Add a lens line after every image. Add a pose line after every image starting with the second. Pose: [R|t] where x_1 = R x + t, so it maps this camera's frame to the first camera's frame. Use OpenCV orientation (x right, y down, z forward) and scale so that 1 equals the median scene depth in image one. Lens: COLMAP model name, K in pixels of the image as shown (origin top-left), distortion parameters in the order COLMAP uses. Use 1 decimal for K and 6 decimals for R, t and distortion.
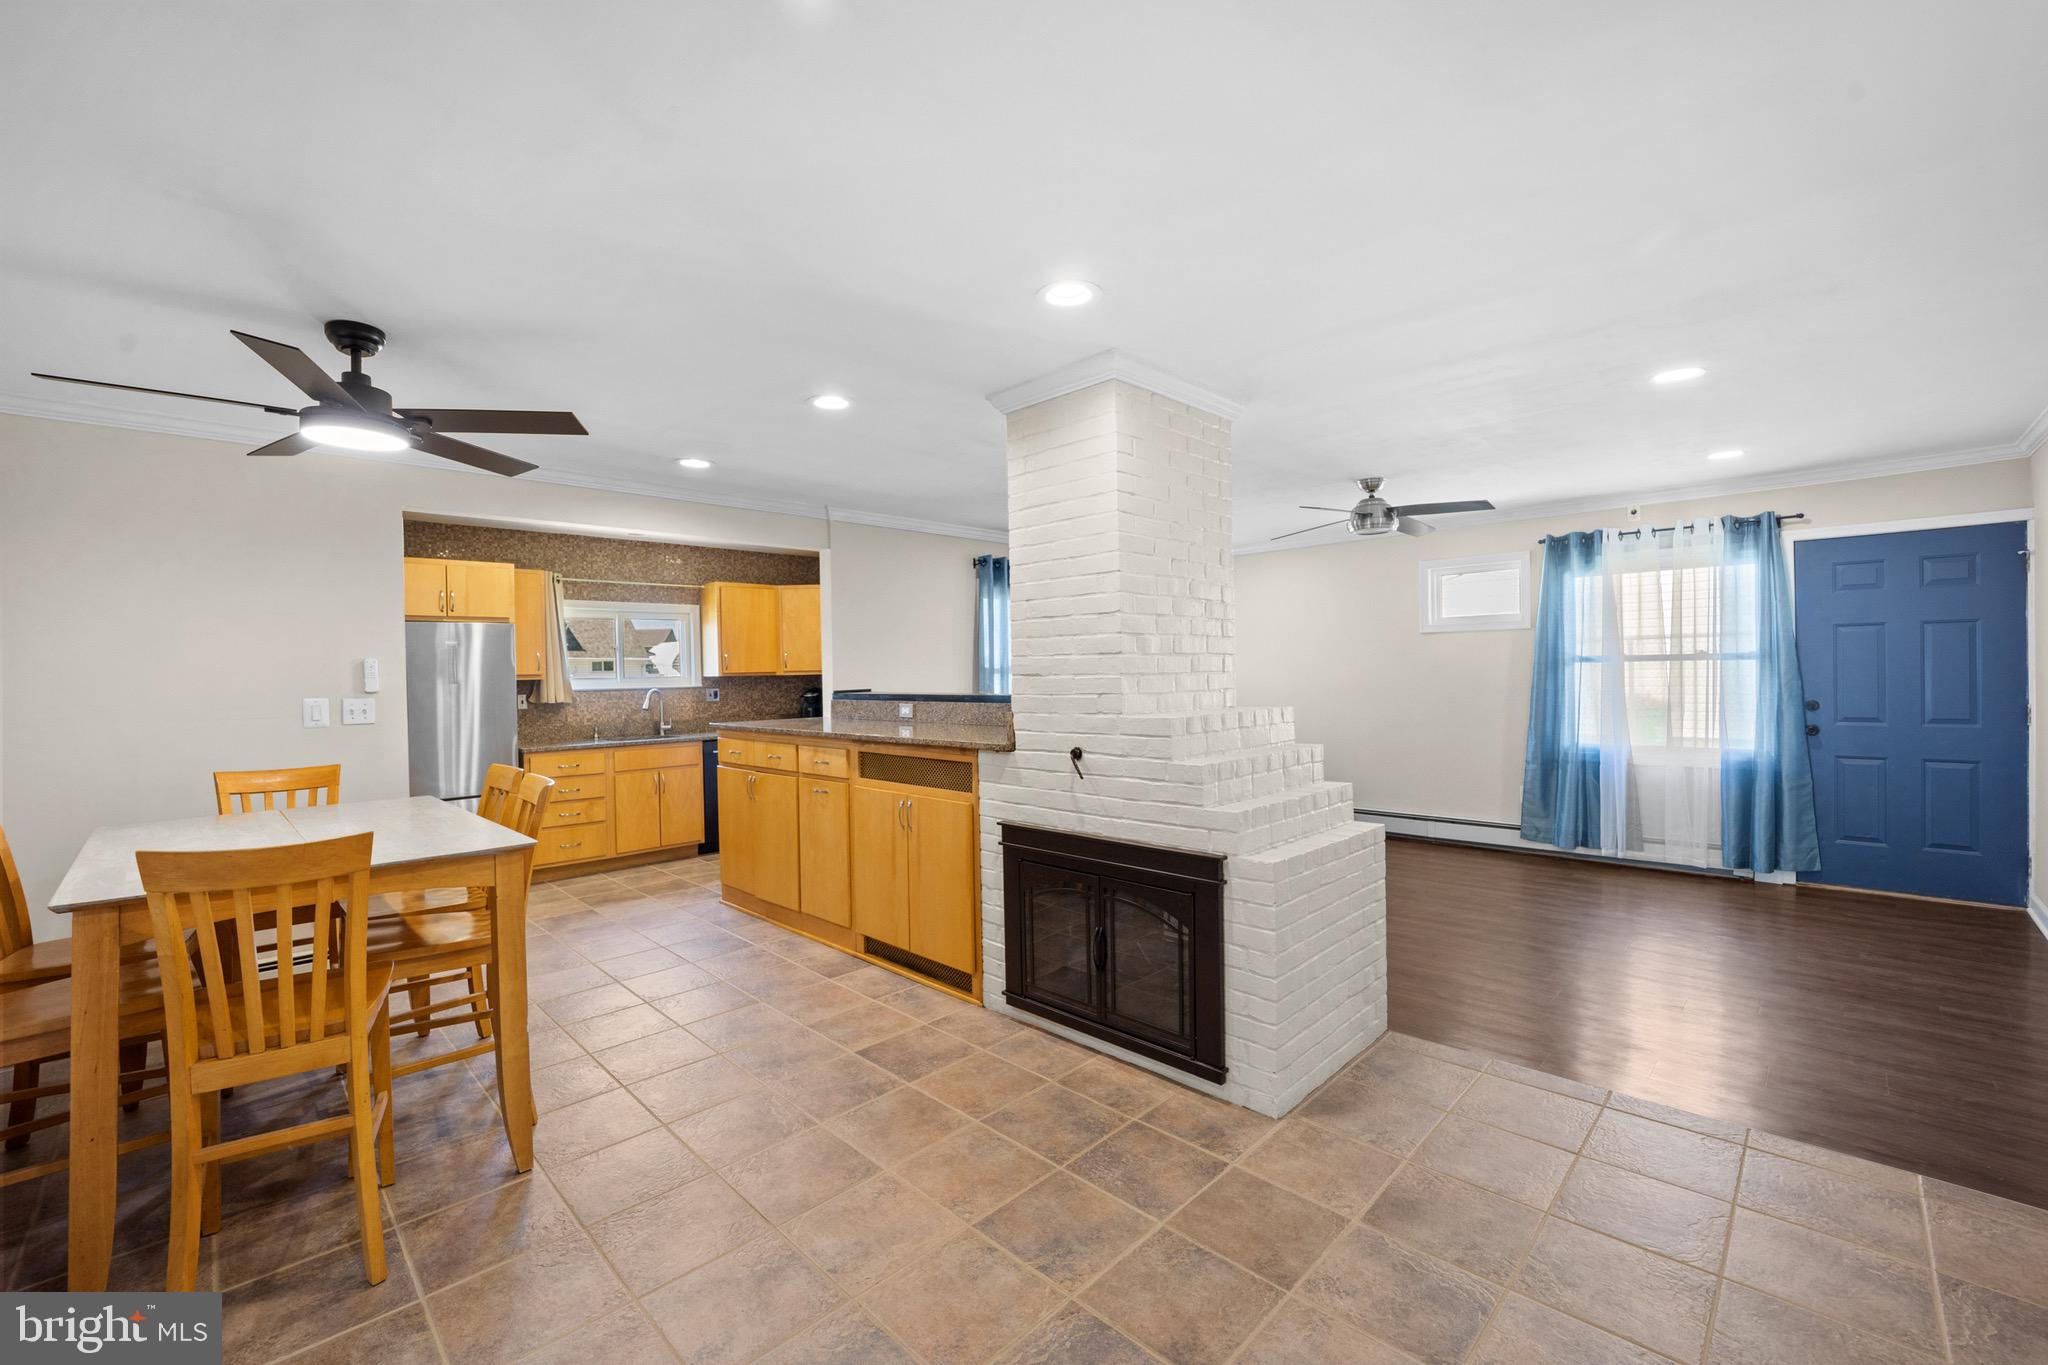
lens RADIAL K [[842.1, 0, 1017.1], [0, 842.1, 679.9], [0, 0, 1]] dist [-0.026701, 0.006717]
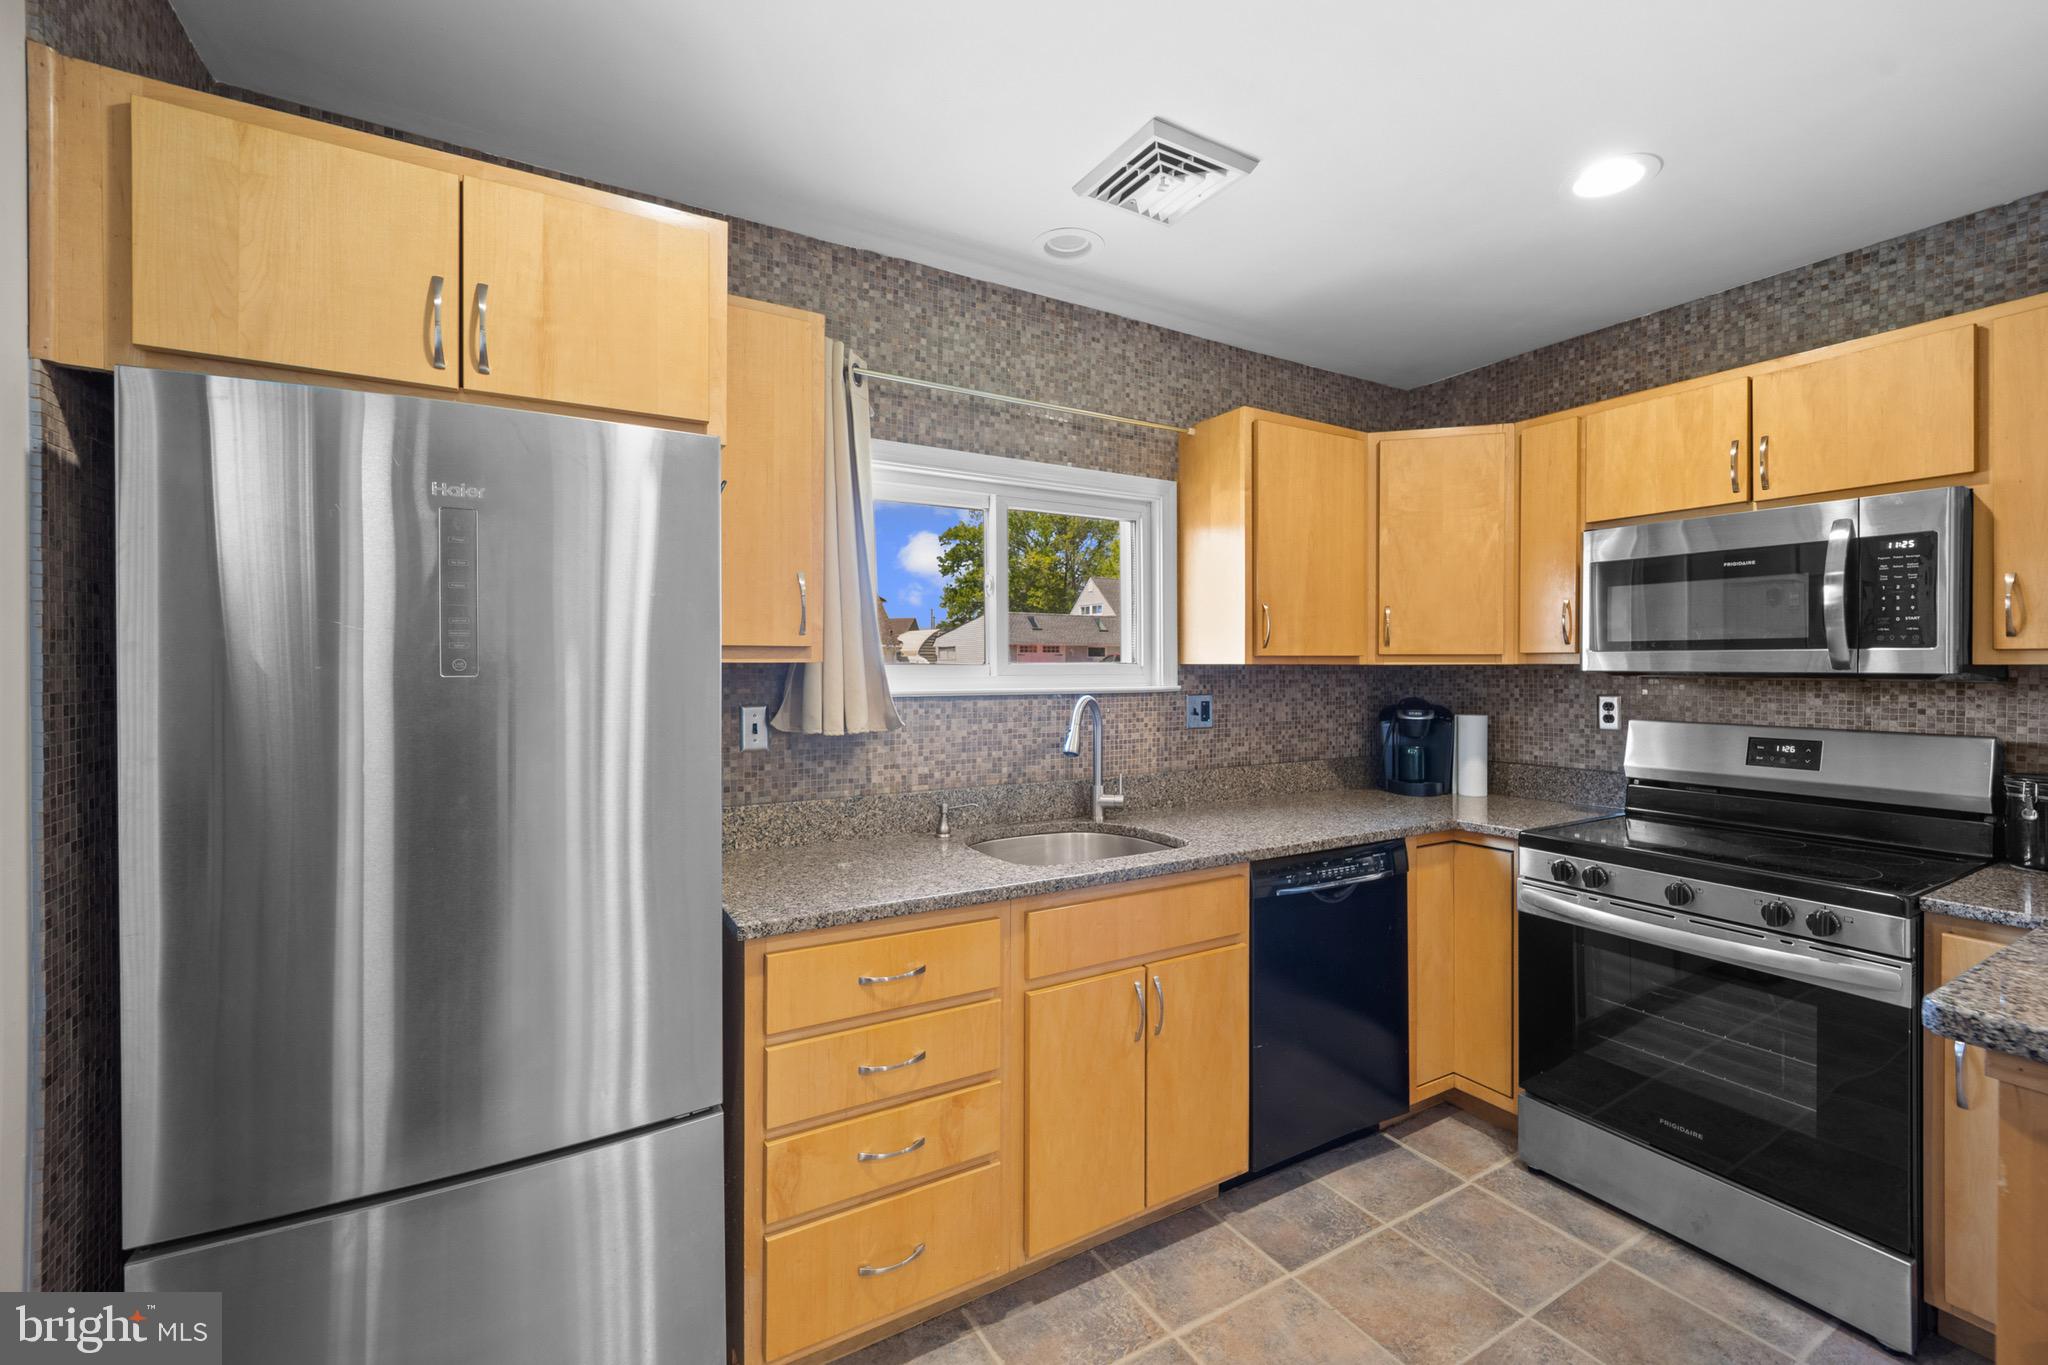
lens RADIAL K [[839.8, 0, 1023.8], [0, 839.8, 670.2], [0, 0, 1]] dist [-0.000296, -0.007034]
pose [[0.967271, 0.019422, -0.253000, -0.464793], [-0.020350, 0.999792, -0.001051, 0.000721], [0.252927, 0.006166, 0.967466, 0.808878]]
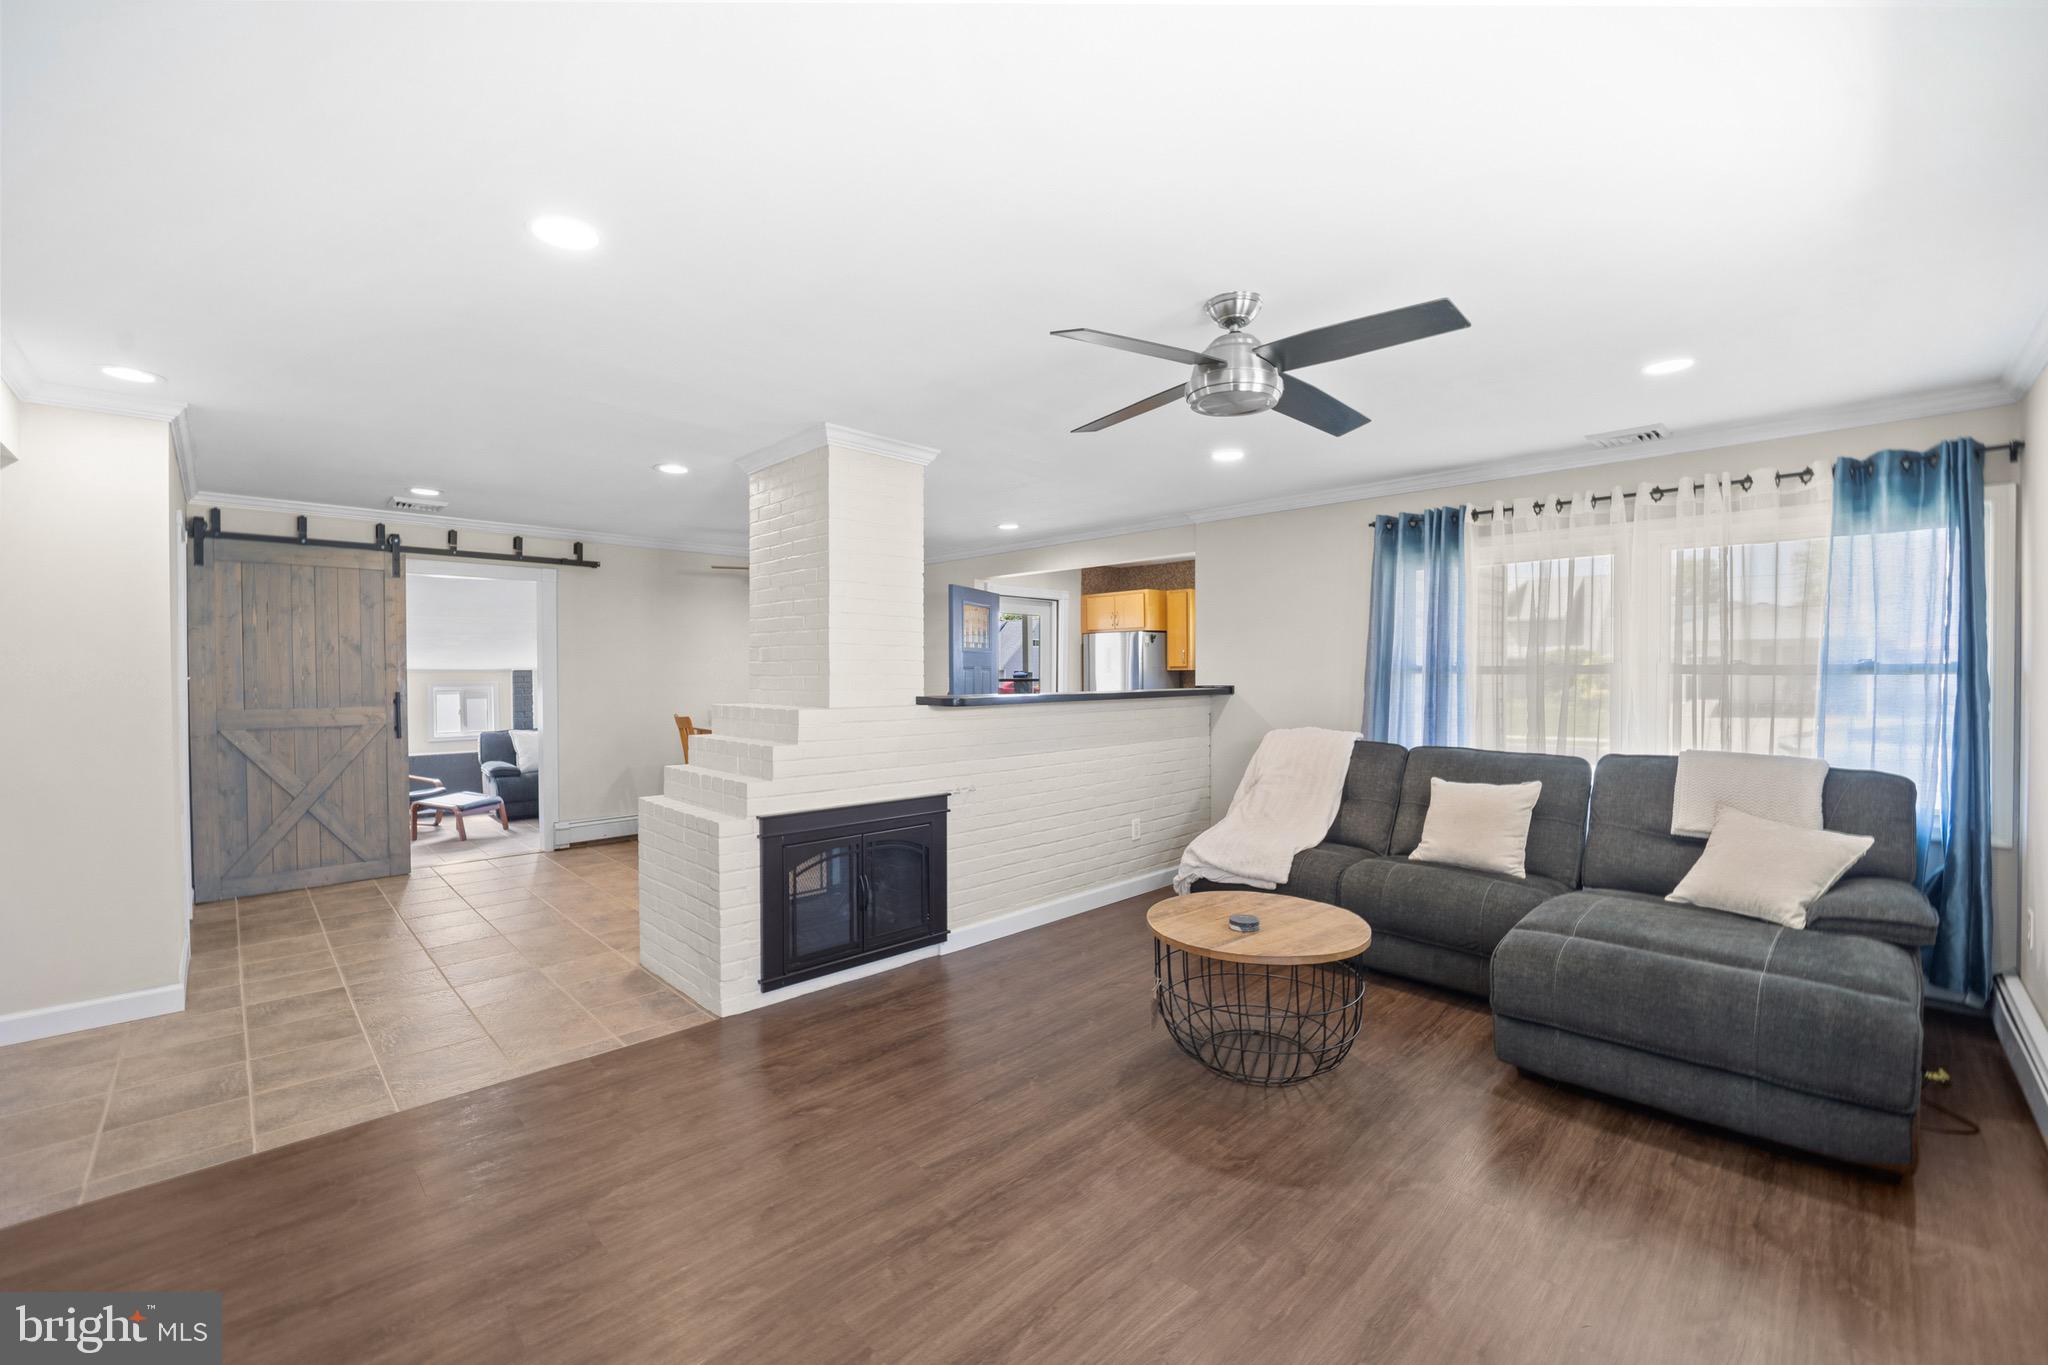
lens RADIAL K [[829.6, 0, 1024.0], [0, 829.6, 682.5], [0, 0, 1]] dist [-0.000951, -0.018896]
pose [[-0.009881, 0.031833, -0.999444, 0.909269], [-0.008699, 0.999453, 0.031920, -0.024101], [0.999913, 0.009009, -0.009599, 0.860847]]
